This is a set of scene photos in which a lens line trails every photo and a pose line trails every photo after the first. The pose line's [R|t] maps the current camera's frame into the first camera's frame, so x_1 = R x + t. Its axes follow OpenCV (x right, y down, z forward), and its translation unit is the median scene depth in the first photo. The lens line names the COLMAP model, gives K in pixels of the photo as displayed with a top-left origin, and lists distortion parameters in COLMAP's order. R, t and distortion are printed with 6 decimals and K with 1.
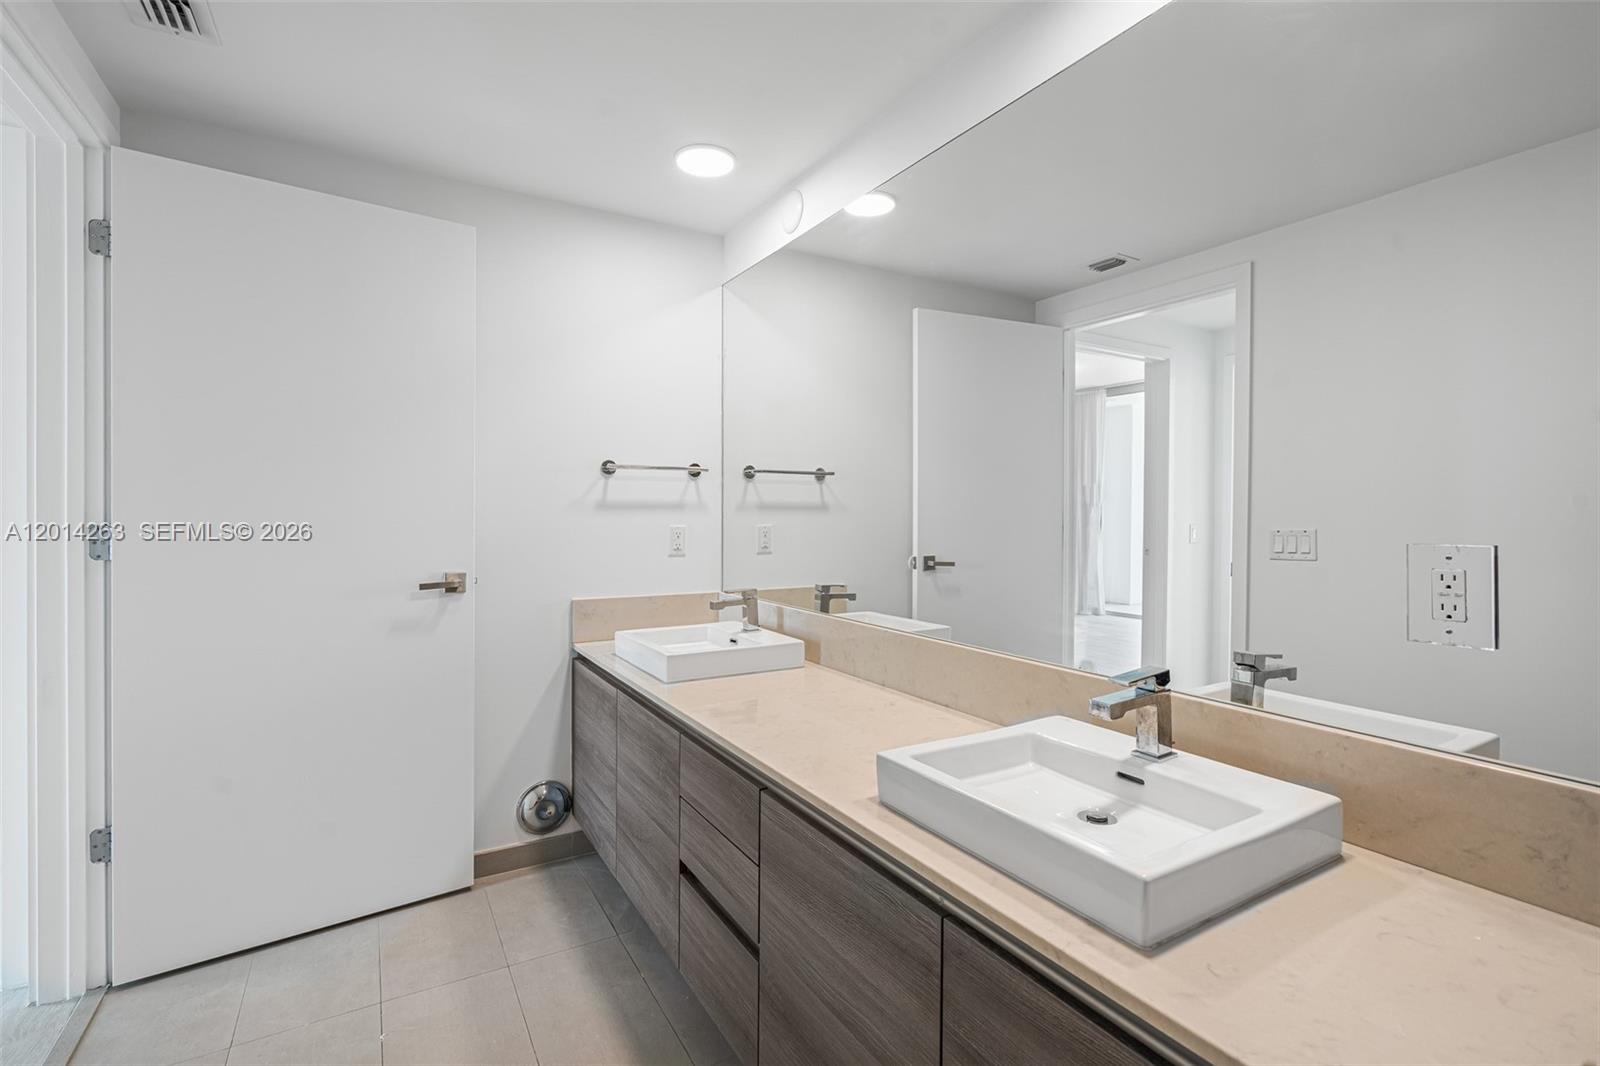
lens RADIAL K [[731.4, 0, 805.3], [0, 731.4, 518.3], [0, 0, 1]] dist [0.000265, 0.000200]
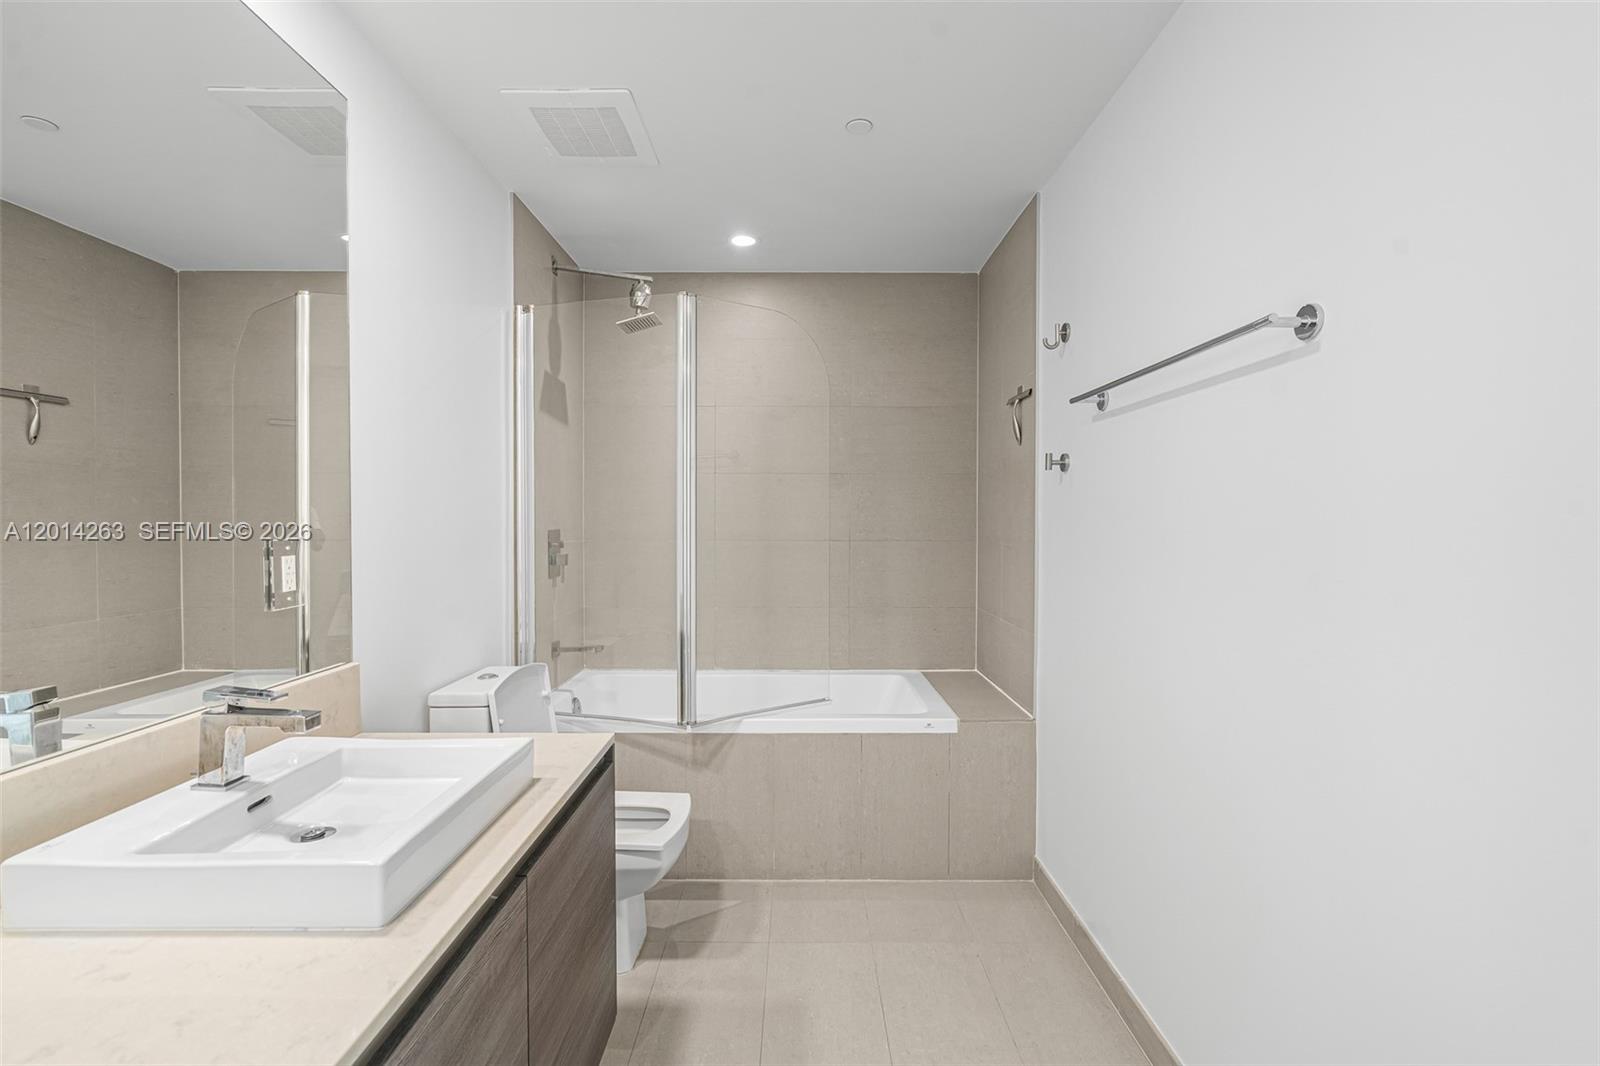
lens RADIAL K [[738.7, 0, 793.2], [0, 738.7, 528.0], [0, 0, 1]] dist [-0.003386, 0.000757]
pose [[-0.853027, -0.007750, 0.521809, -0.601505], [0.001305, 0.999855, 0.016984, -0.007954], [-0.521864, 0.015169, -0.852894, 1.395524]]
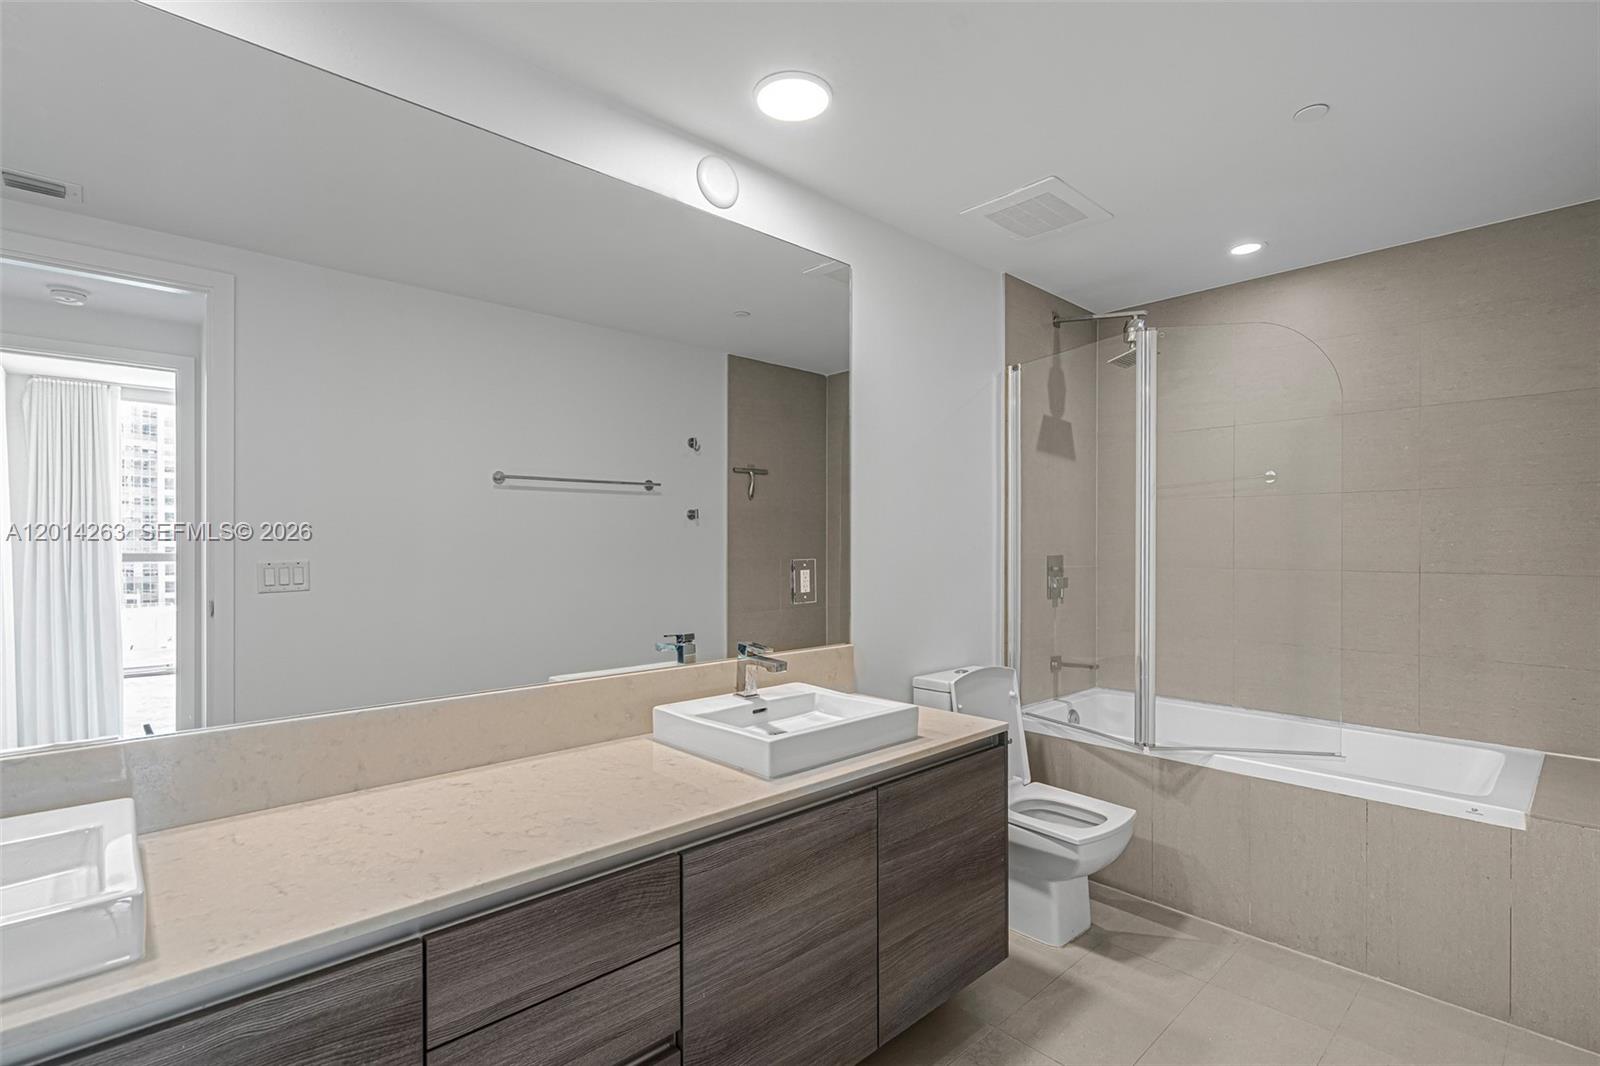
lens RADIAL K [[747.3, 0, 800.0], [0, 747.3, 533.0], [0, 0, 1]] dist [0.000192, 0.000853]
pose [[-0.207340, 0.013865, 0.978171, -1.161398], [0.006215, 0.999898, -0.012856, -0.014739], [-0.978249, 0.003414, -0.207405, 1.217468]]
